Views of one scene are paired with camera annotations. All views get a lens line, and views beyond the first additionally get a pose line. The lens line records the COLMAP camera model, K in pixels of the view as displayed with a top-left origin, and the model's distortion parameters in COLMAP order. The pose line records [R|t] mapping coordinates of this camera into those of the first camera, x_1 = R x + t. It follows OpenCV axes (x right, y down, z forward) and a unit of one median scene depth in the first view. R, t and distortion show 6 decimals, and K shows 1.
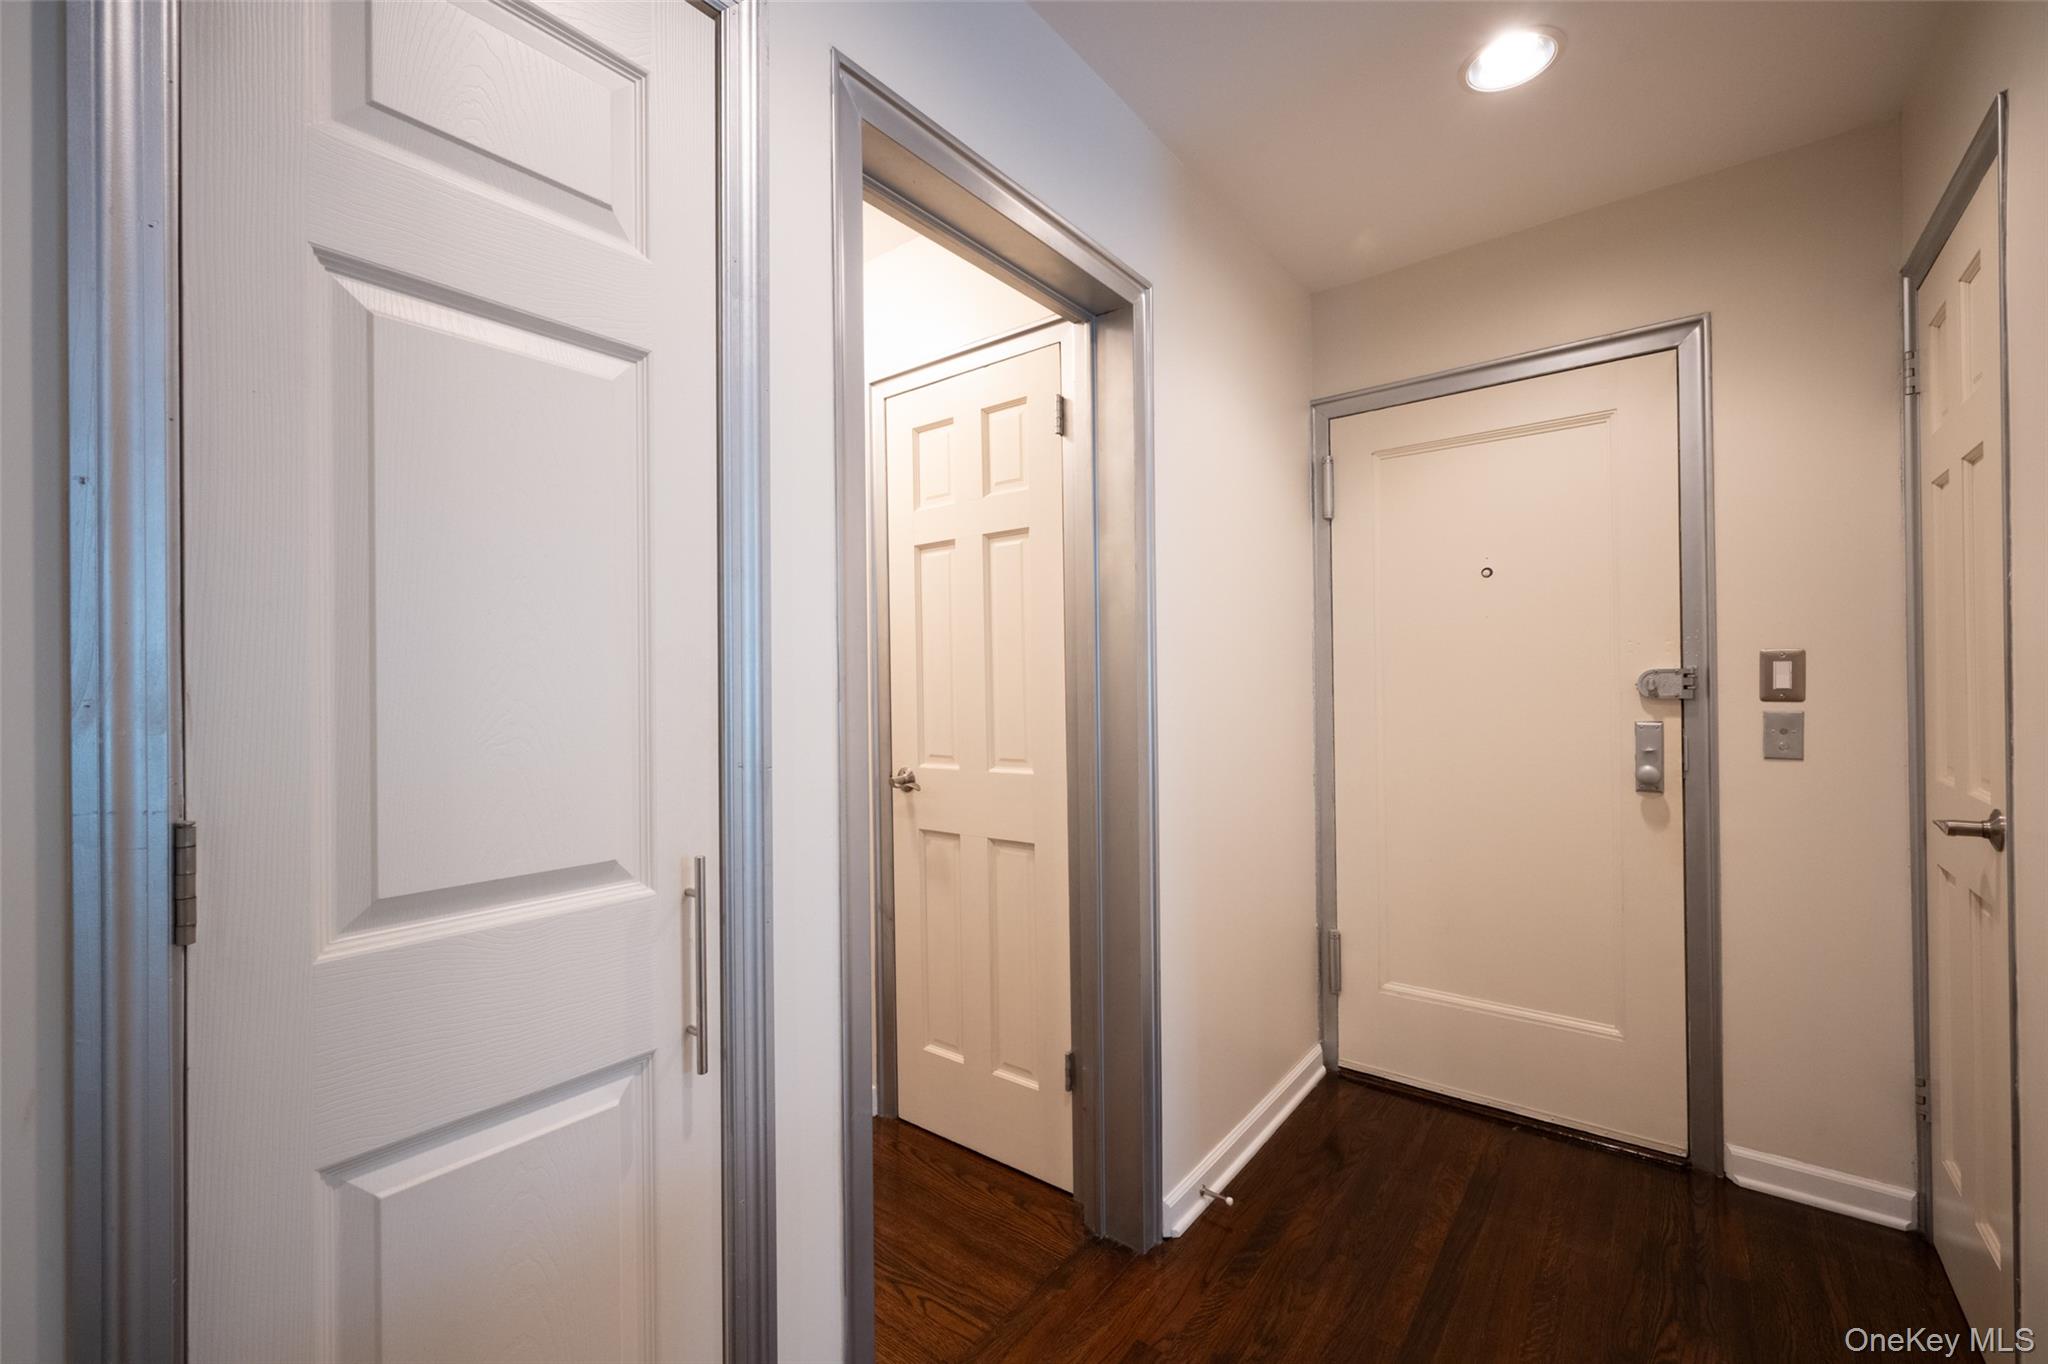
lens RADIAL K [[837.4, 0, 1028.8], [0, 837.4, 685.4], [0, 0, 1]] dist [-0.000471, 0.000159]
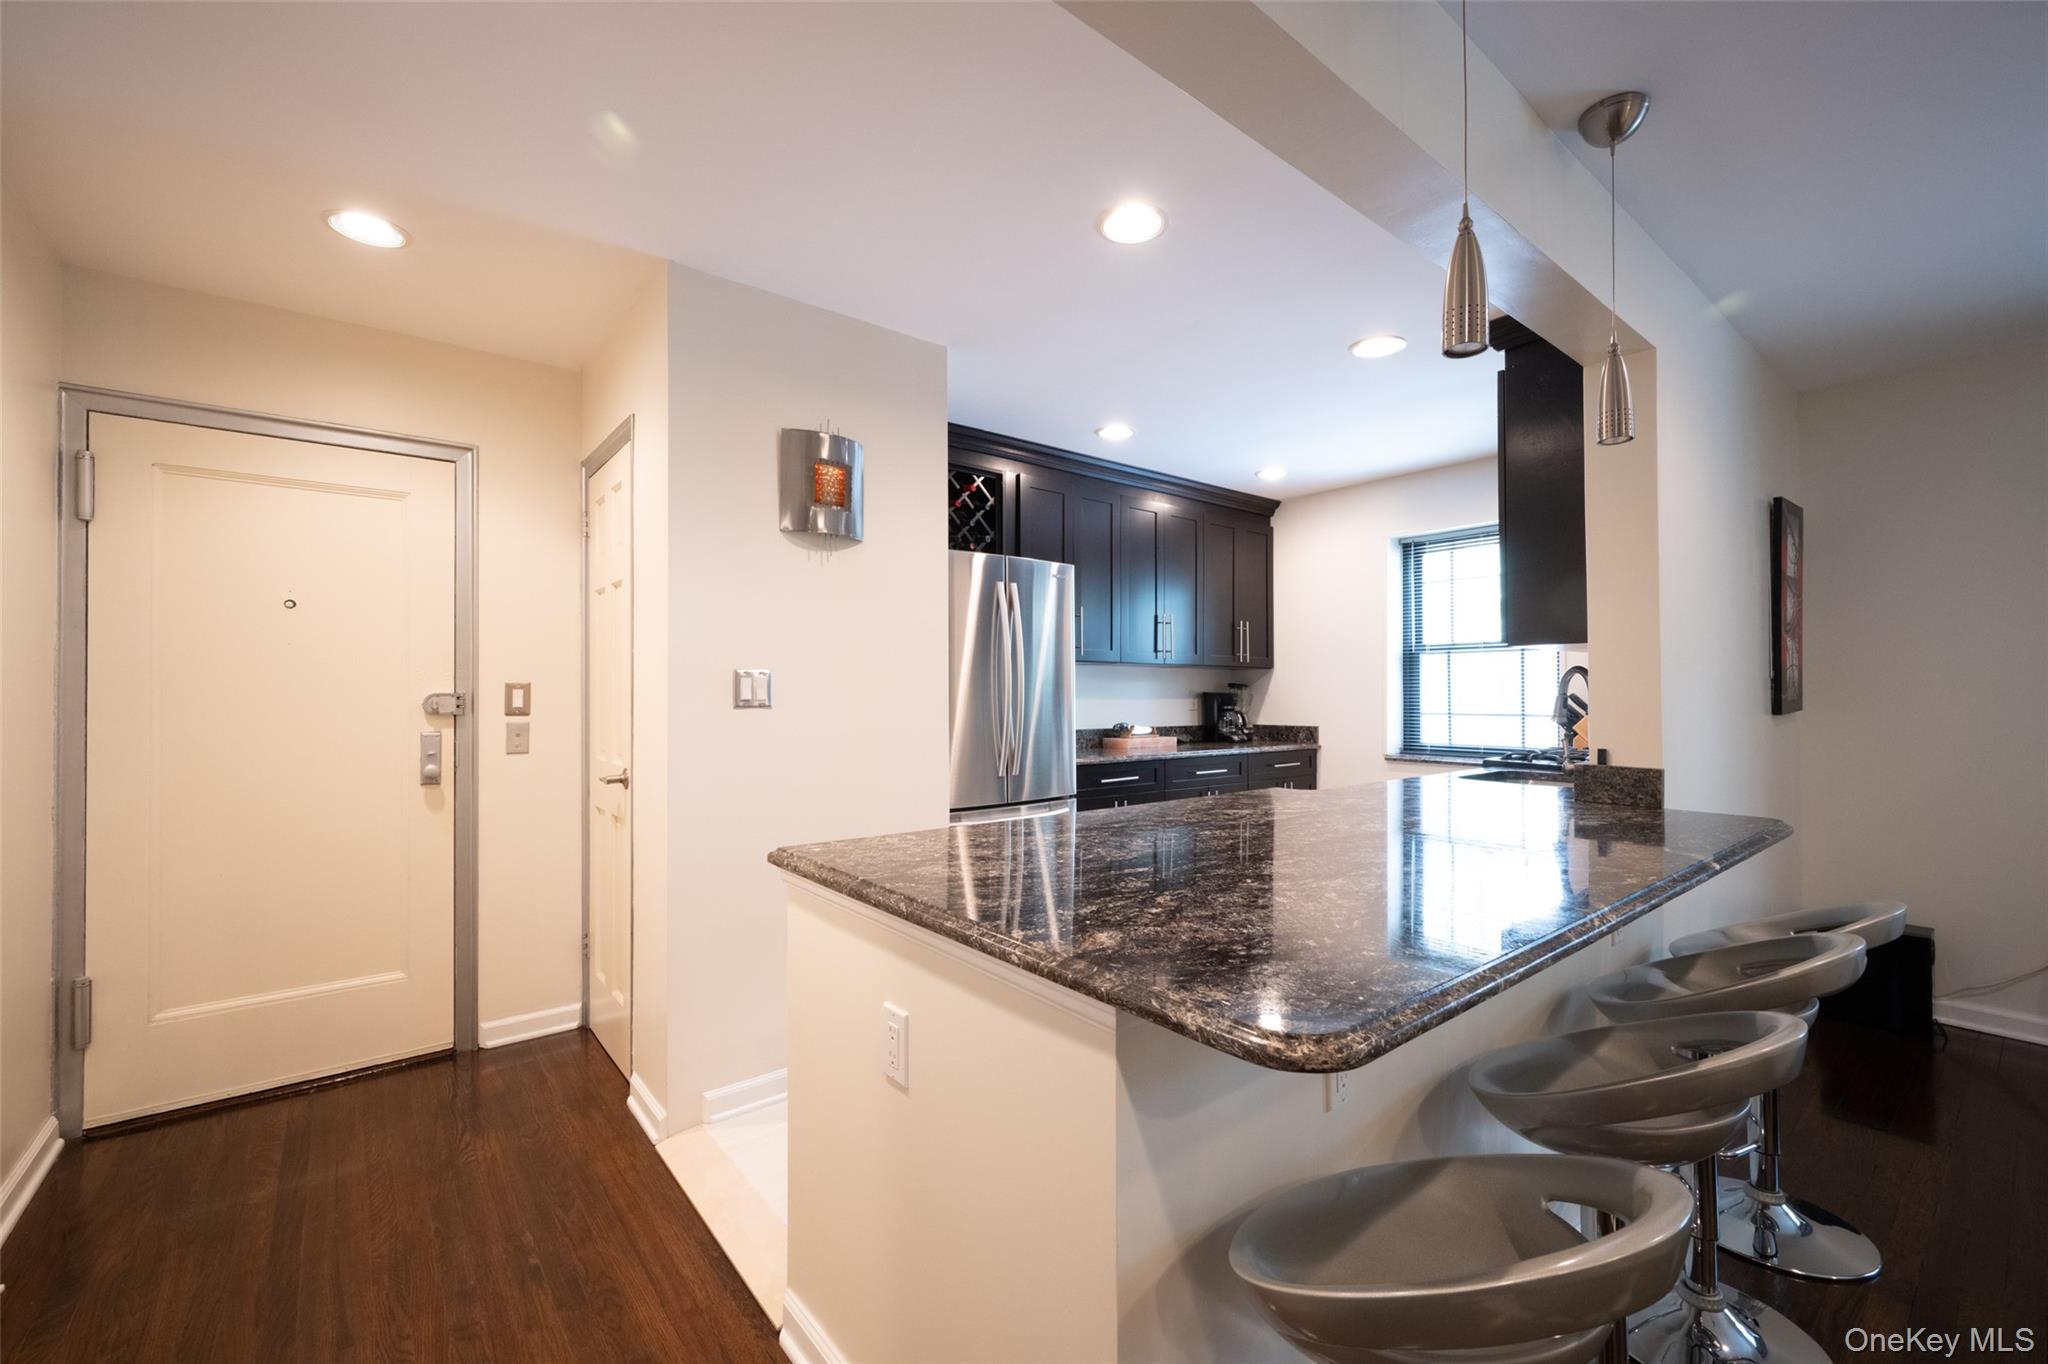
lens RADIAL K [[837.4, 0, 1028.8], [0, 837.4, 685.4], [0, 0, 1]] dist [-0.000471, 0.000159]
pose [[0.223146, 0.022969, 0.974514, -0.361501], [0.000917, 0.999717, -0.023773, 0.001286], [-0.974785, 0.006199, 0.223061, -0.237345]]
